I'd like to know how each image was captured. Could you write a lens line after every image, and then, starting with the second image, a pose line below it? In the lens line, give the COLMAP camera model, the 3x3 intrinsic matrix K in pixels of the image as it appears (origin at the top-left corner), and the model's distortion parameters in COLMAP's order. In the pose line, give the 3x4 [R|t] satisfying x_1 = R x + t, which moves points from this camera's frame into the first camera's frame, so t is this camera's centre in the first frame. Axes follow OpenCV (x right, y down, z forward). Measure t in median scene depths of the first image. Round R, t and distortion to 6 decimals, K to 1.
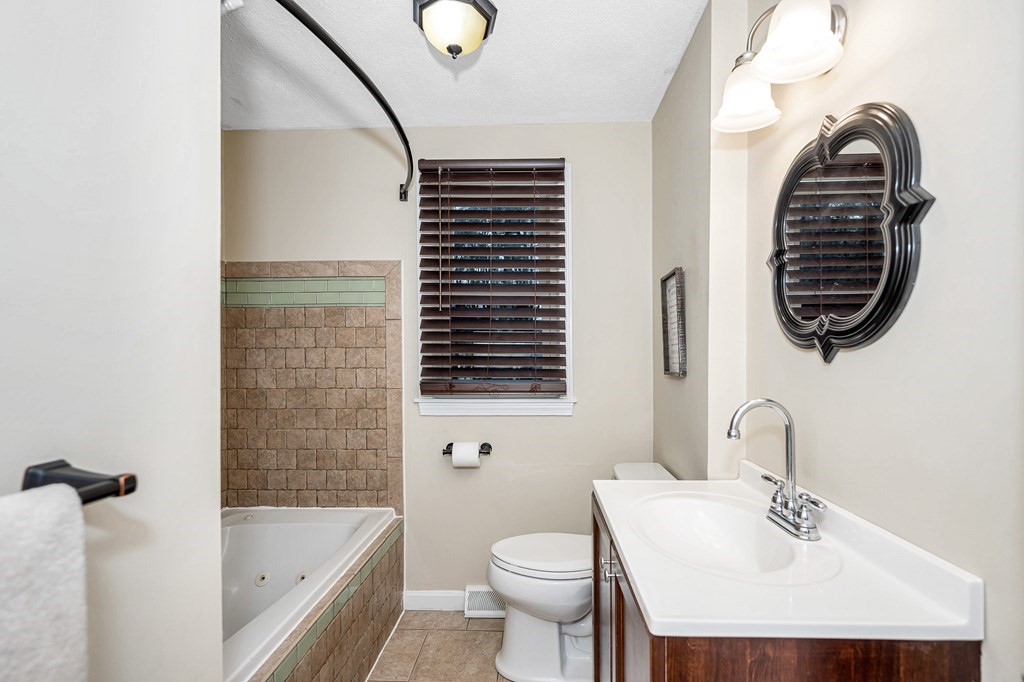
lens RADIAL K [[468.5, 0, 515.5], [0, 468.5, 357.2], [0, 0, 1]] dist [-0.000842, 0.000240]
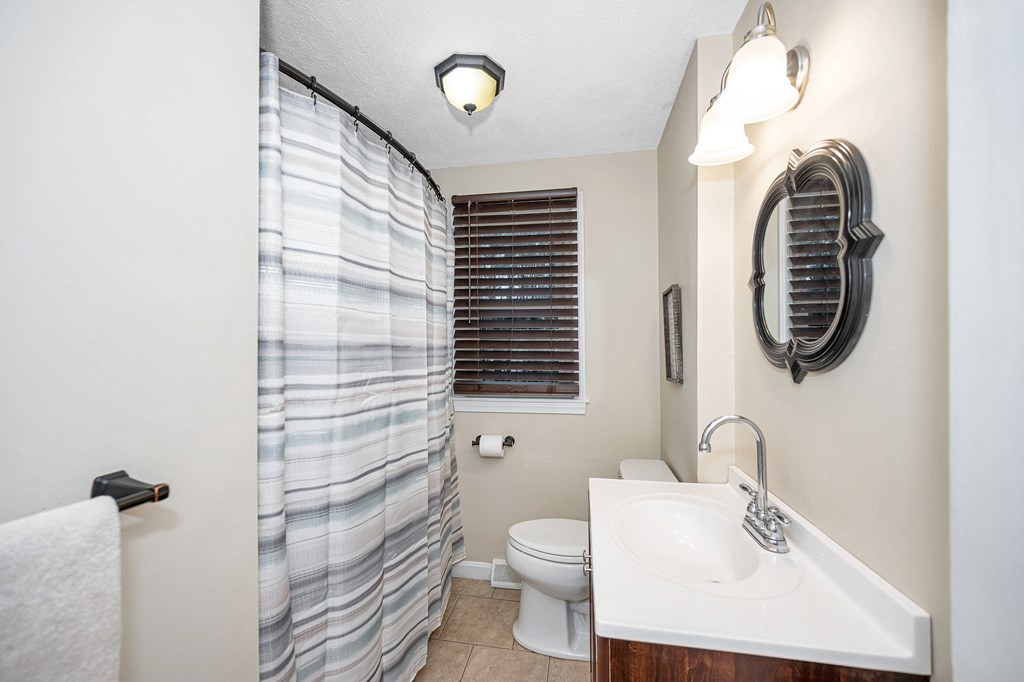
lens RADIAL K [[412.3, 0, 514.7], [0, 412.3, 340.4], [0, 0, 1]] dist [0.000268, 0.000117]
pose [[0.988973, -0.002916, -0.148066, 0.143578], [0.001528, 0.999954, -0.009490, -0.062389], [0.148087, 0.009160, 0.988932, -0.009054]]
